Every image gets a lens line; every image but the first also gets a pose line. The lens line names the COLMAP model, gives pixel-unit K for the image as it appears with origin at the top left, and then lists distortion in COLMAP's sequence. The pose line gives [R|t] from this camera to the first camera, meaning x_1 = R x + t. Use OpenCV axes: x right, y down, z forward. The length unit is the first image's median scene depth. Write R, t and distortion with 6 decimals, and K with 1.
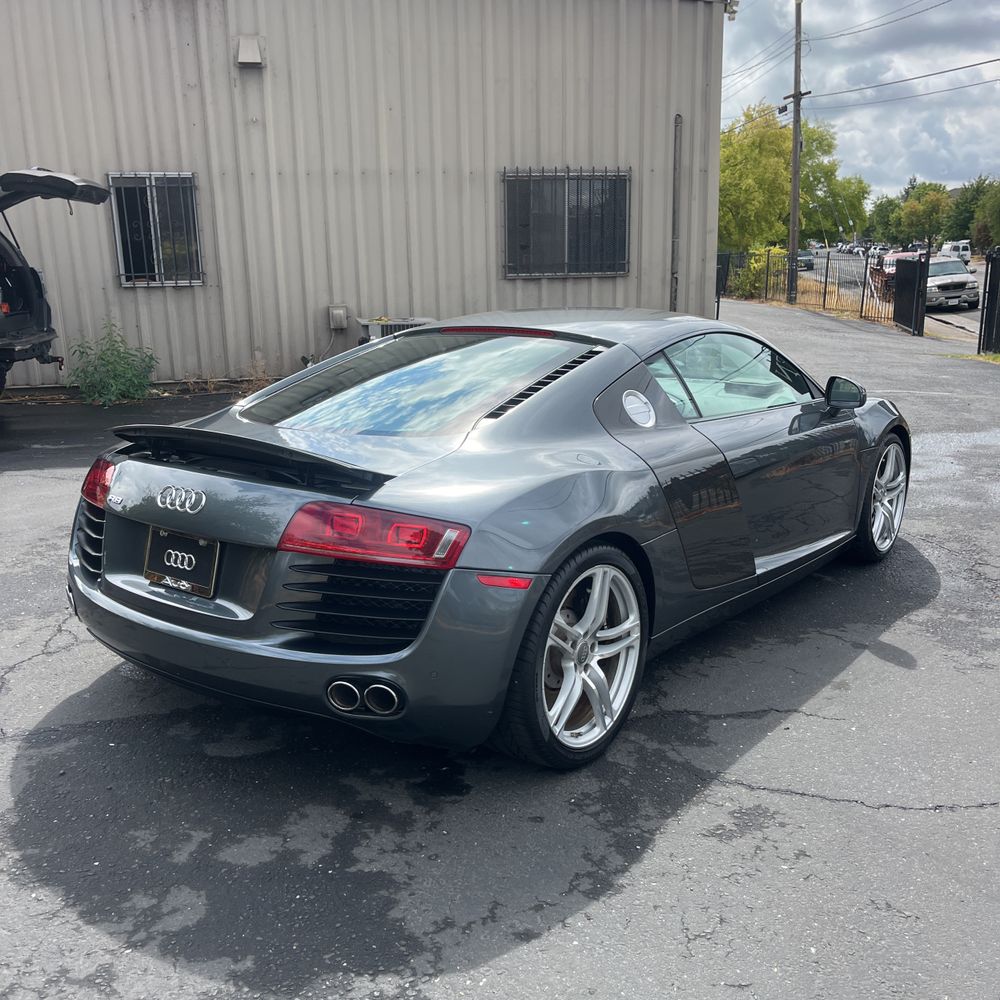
lens RADIAL K [[1024.1, 0, 484.2], [0, 1024.1, 508.2], [0, 0, 1]] dist [0.048771, -0.036997]
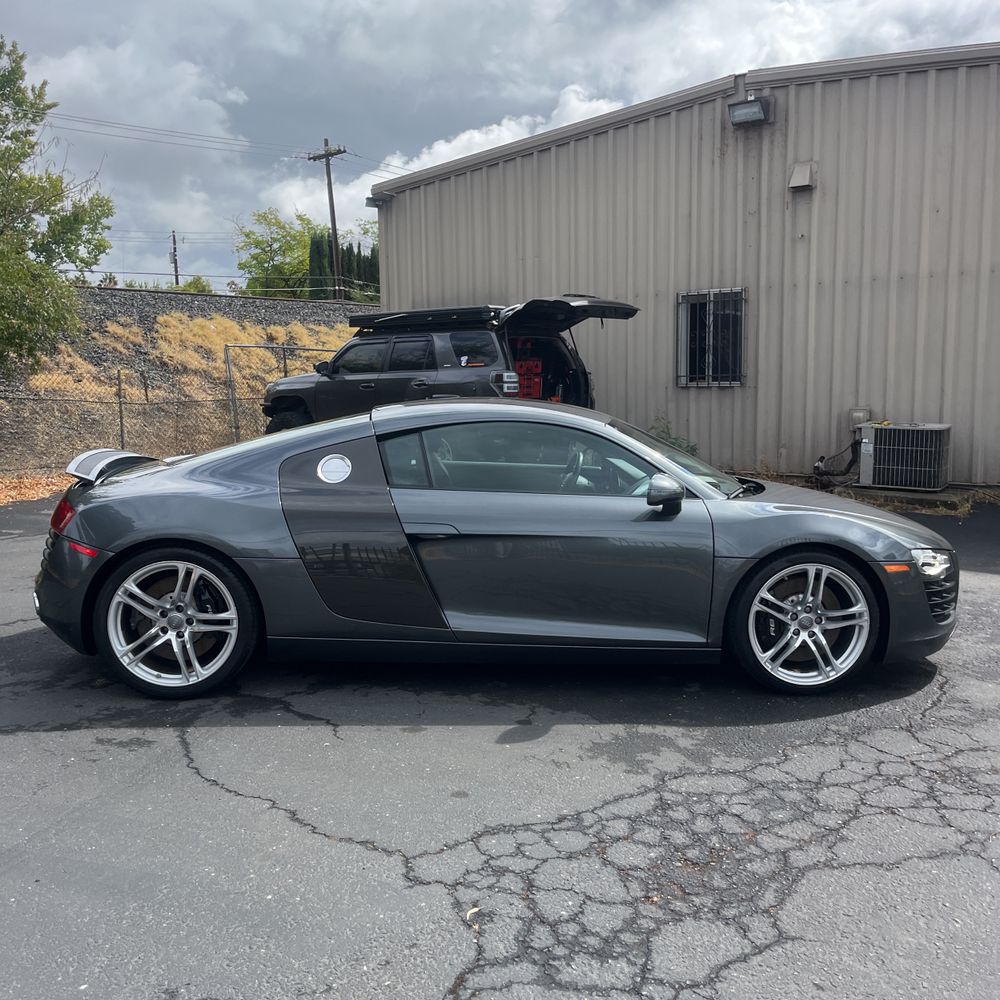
lens RADIAL K [[1027.1, 0, 487.8], [0, 1027.1, 487.6], [0, 0, 1]] dist [0.047499, -0.019643]
pose [[0.661351, 0.093875, -0.744179, 0.386089], [-0.182329, 0.982499, -0.038097, -0.018497], [0.727579, 0.160881, 0.666893, 0.085626]]
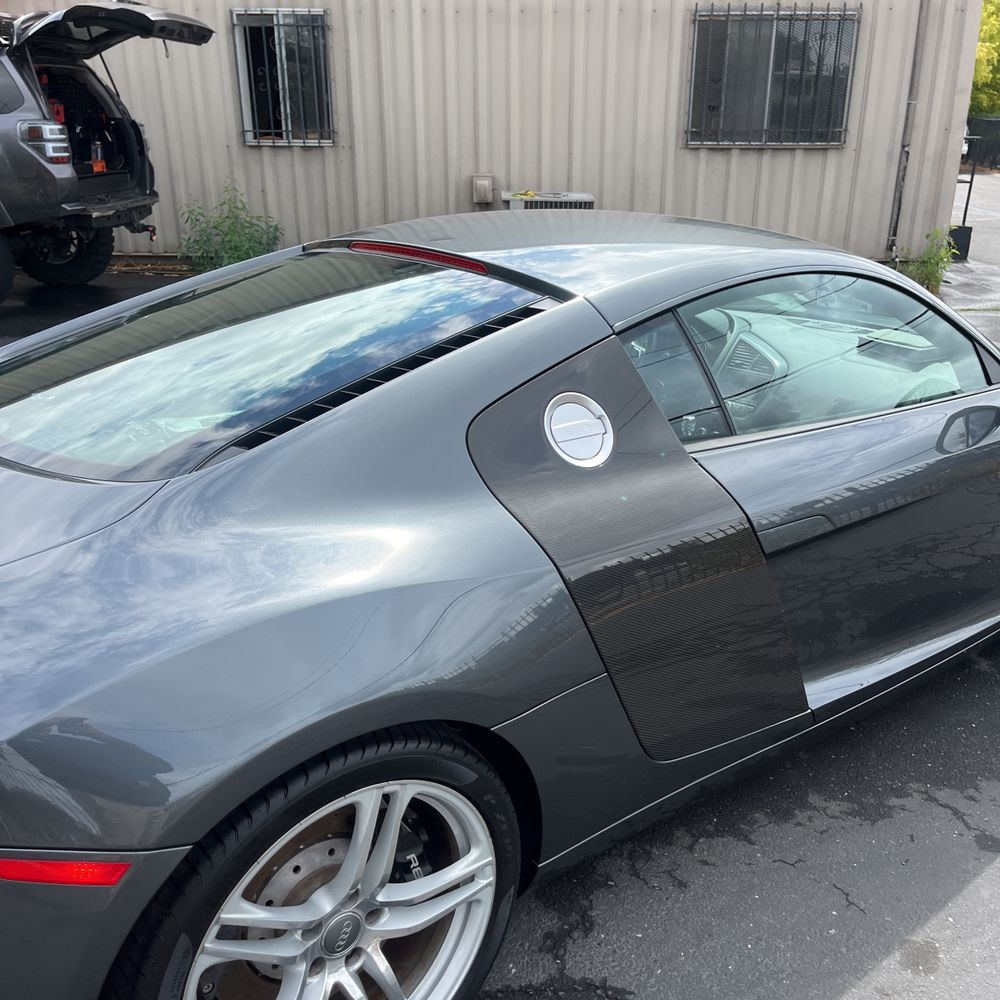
lens RADIAL K [[1014.8, 0, 505.0], [0, 1014.8, 518.7], [0, 0, 1]] dist [0.037306, -0.012624]
pose [[0.977030, 0.099398, -0.188502, 0.067079], [-0.072856, 0.987058, 0.142855, -0.038139], [0.200262, -0.125840, 0.971627, 0.145545]]
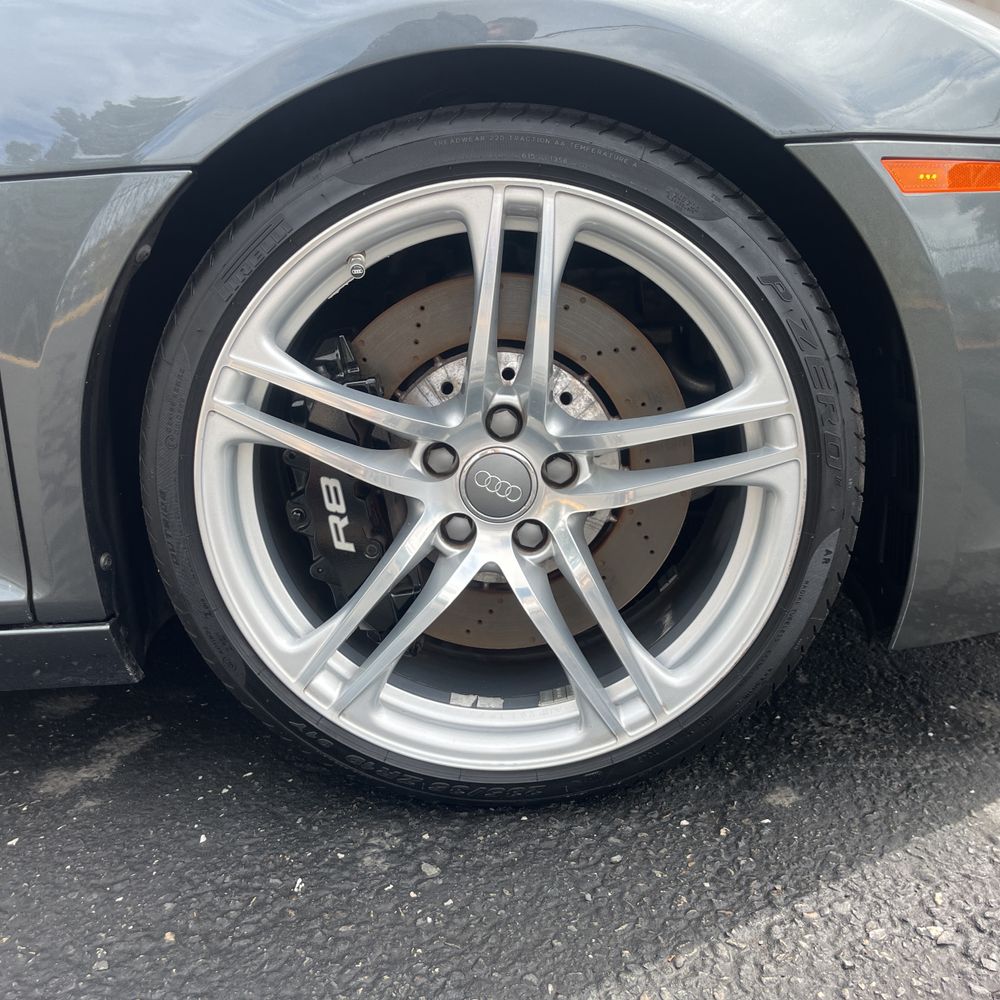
lens RADIAL K [[1027.1, 0, 487.8], [0, 1027.1, 487.6], [0, 0, 1]] dist [0.047499, -0.019643]
pose [[0.585167, 0.184860, -0.789561, 0.239527], [-0.120731, 0.982678, 0.140597, -0.016158], [0.801875, 0.013052, 0.597350, 0.401085]]
